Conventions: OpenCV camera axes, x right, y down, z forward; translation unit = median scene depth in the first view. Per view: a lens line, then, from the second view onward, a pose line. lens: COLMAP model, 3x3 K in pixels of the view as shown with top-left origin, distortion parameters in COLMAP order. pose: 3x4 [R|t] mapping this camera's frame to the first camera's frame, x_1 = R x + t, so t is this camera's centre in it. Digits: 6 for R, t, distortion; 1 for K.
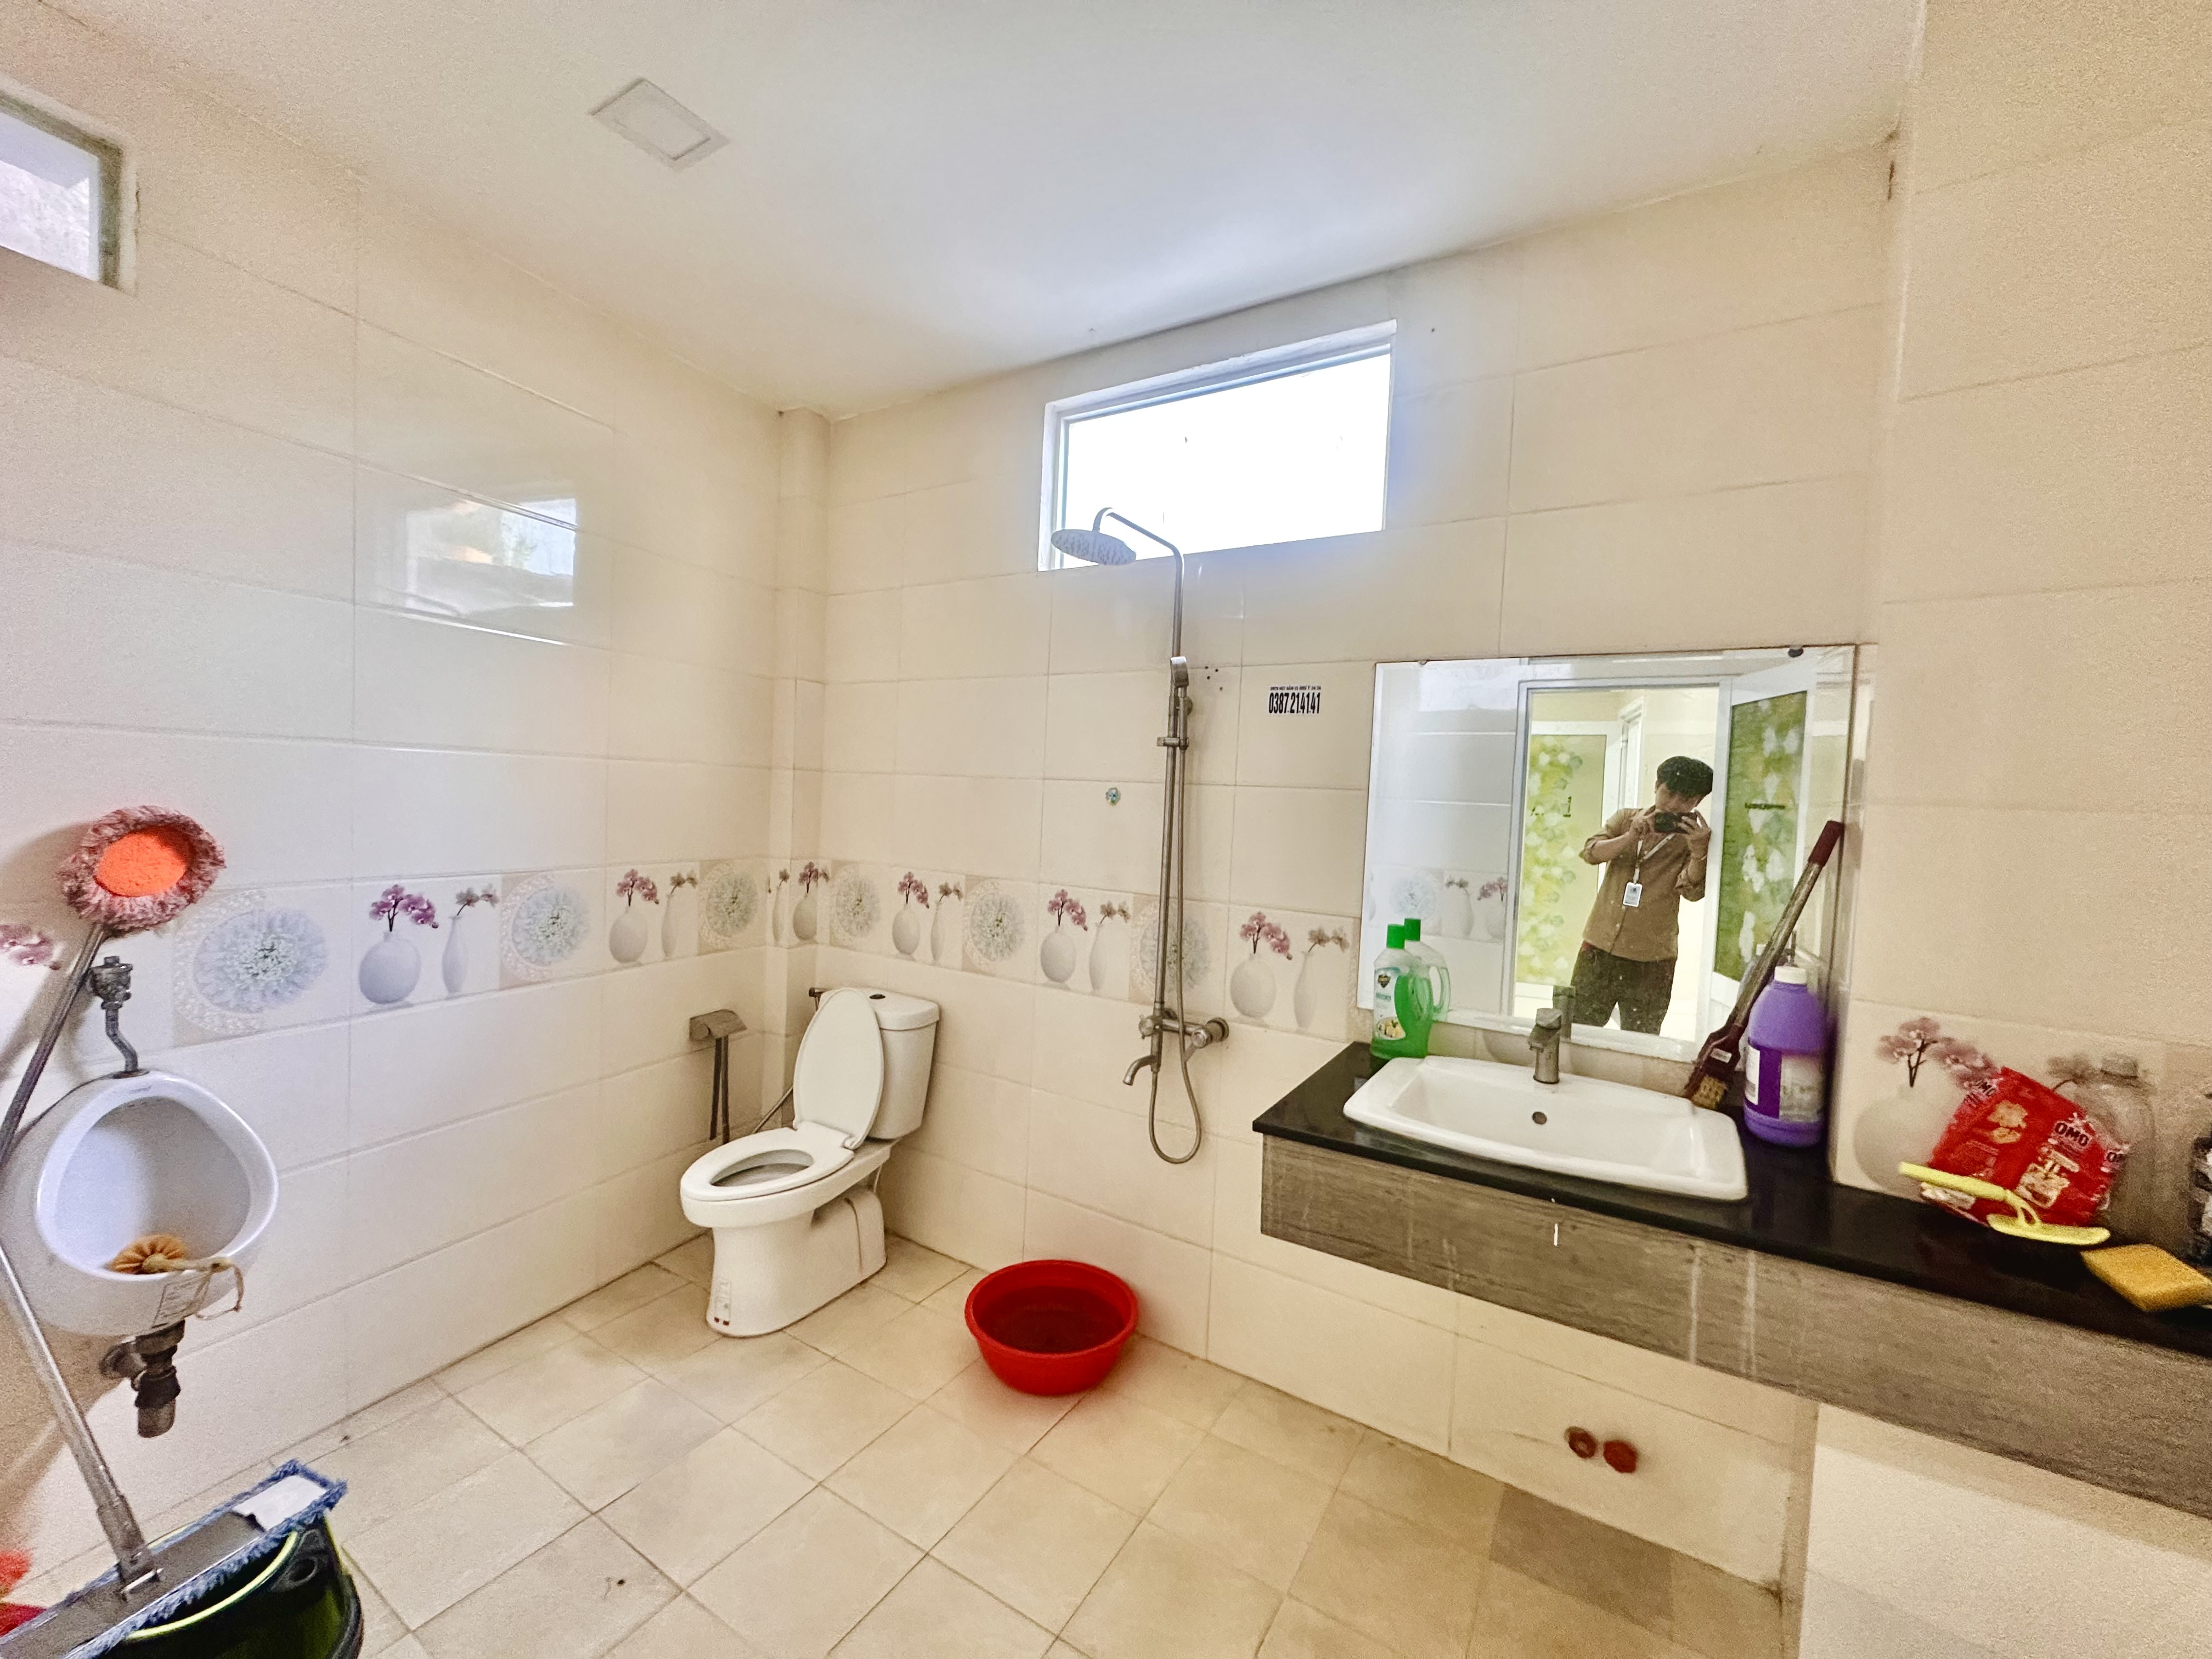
lens RADIAL K [[882.7, 0, 1108.4], [0, 882.7, 826.2], [0, 0, 1]] dist [-0.004567, 0.000199]
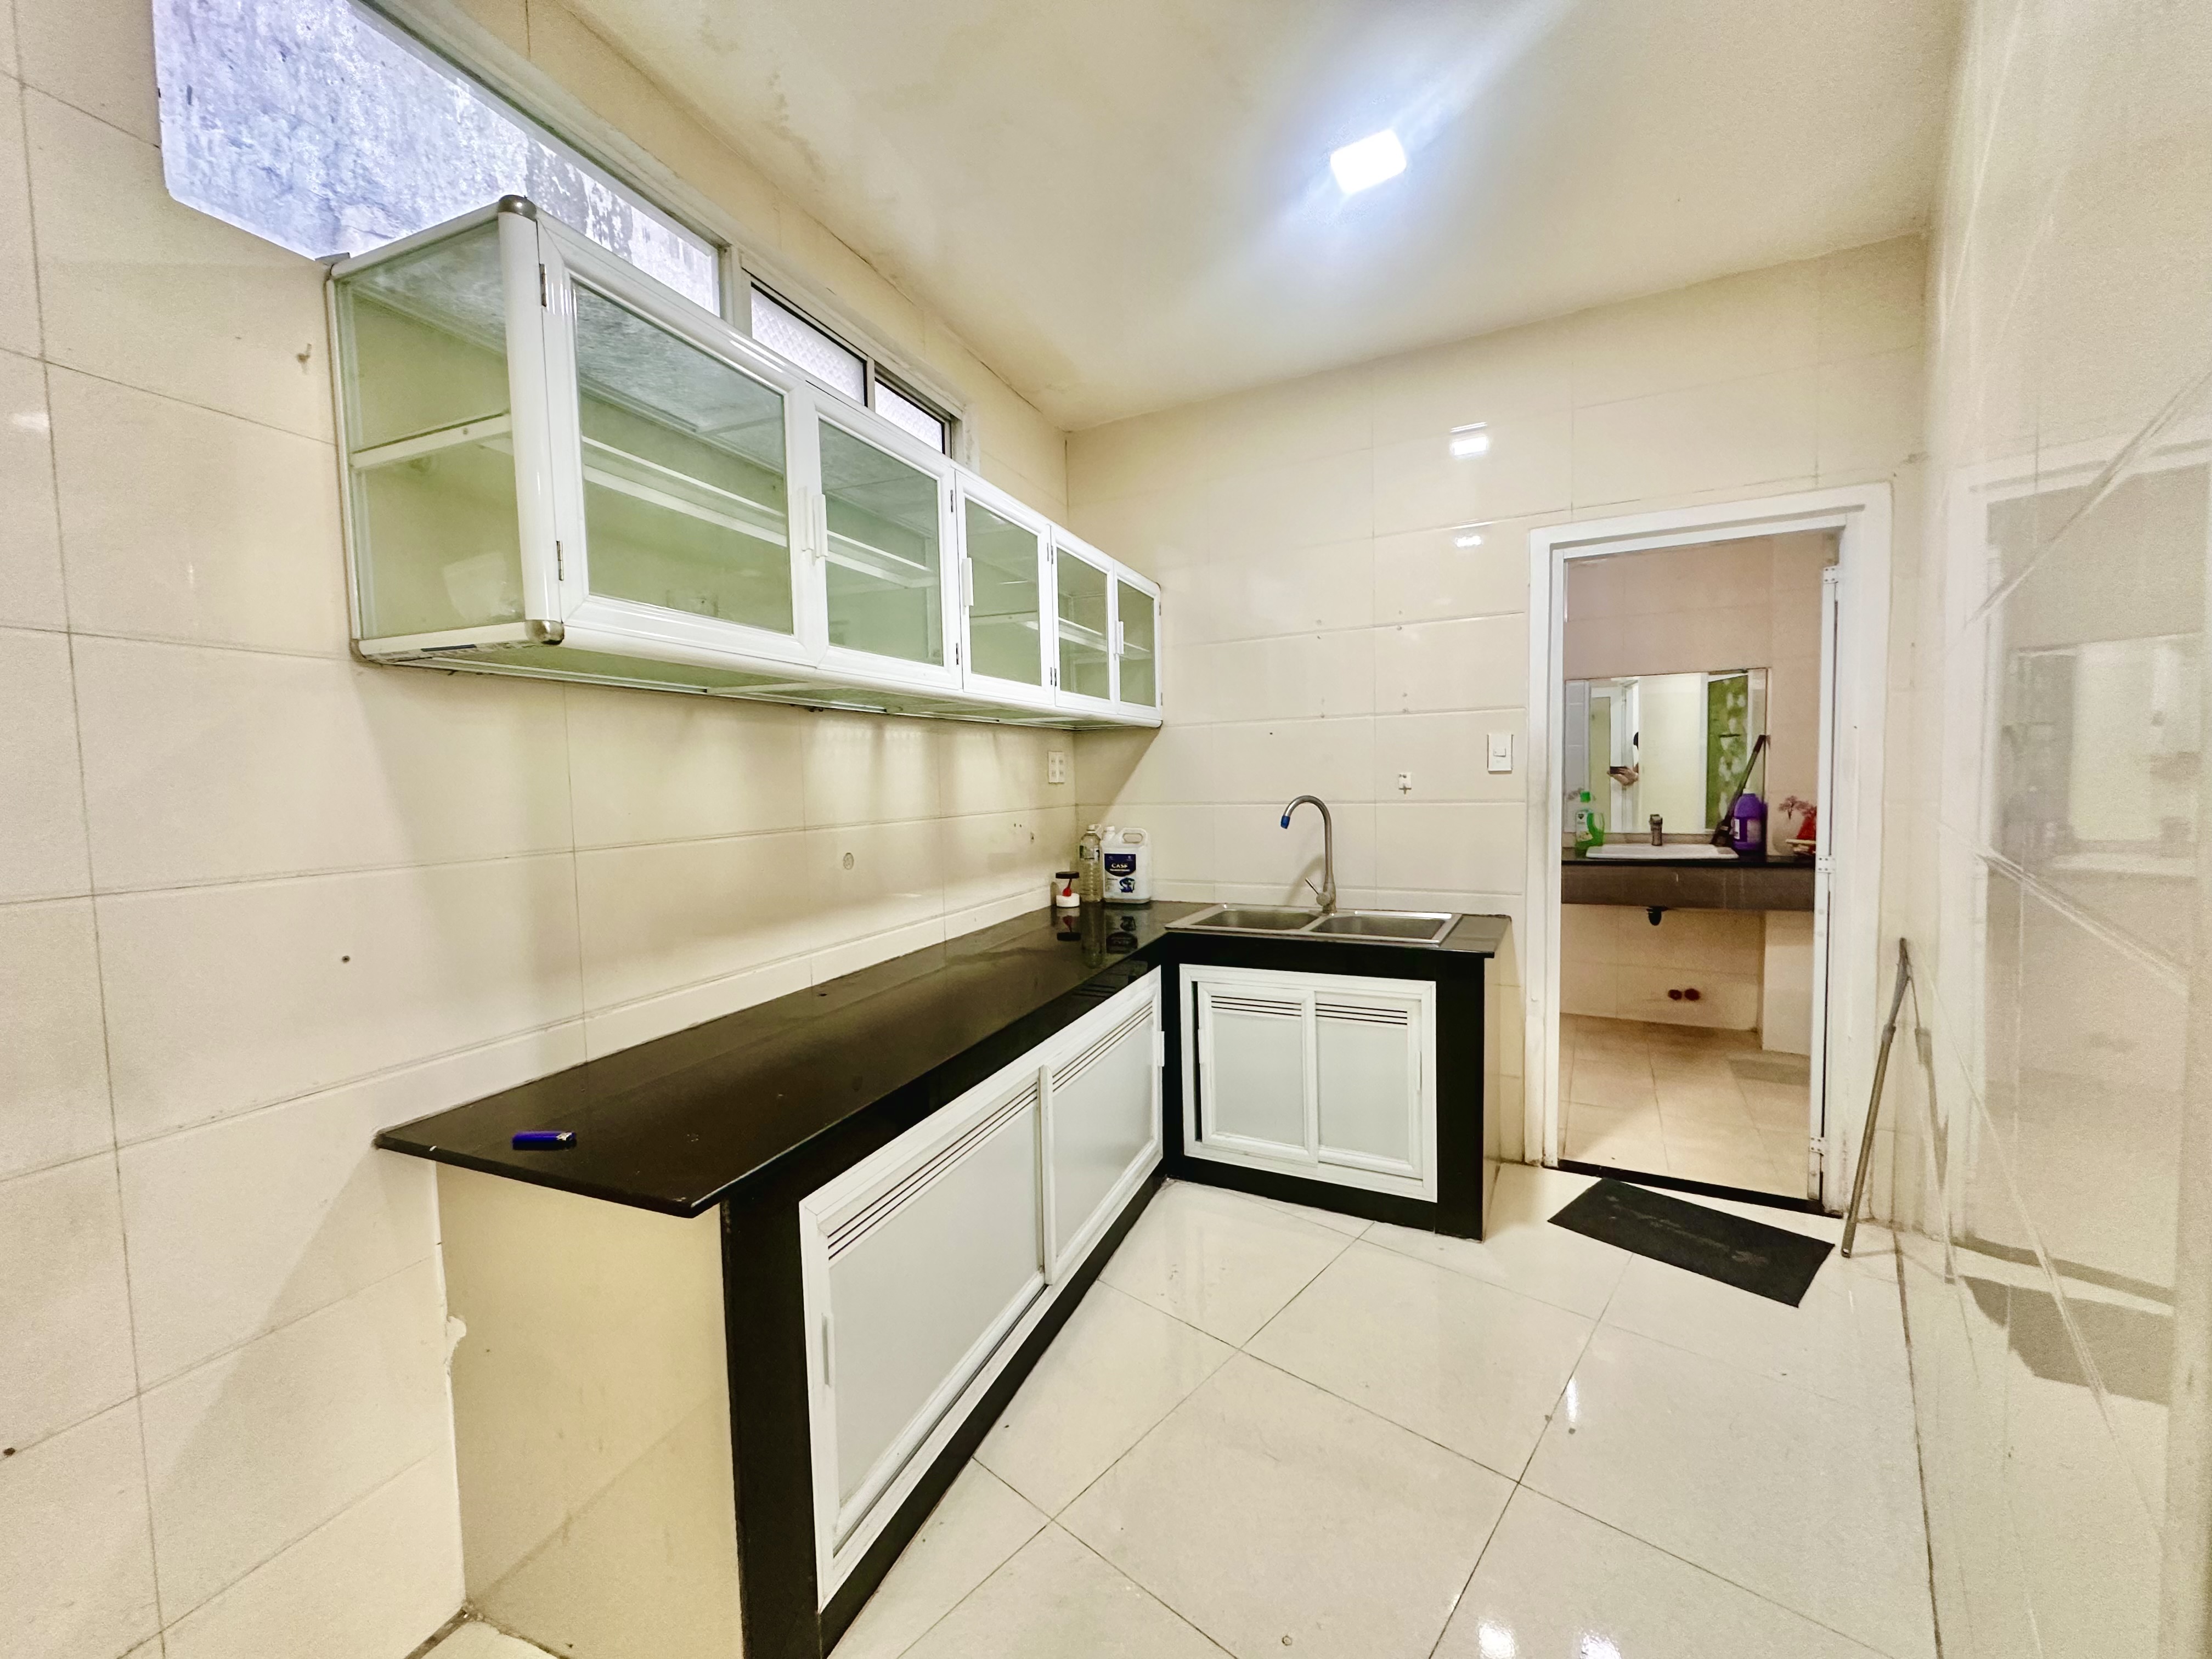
lens RADIAL K [[882.7, 0, 1108.4], [0, 882.7, 826.2], [0, 0, 1]] dist [-0.004567, 0.000199]
pose [[0.997033, -0.065775, 0.039975, -1.136083], [0.064896, 0.997629, 0.022894, 0.071239], [-0.041386, -0.020232, 0.998938, -1.417981]]
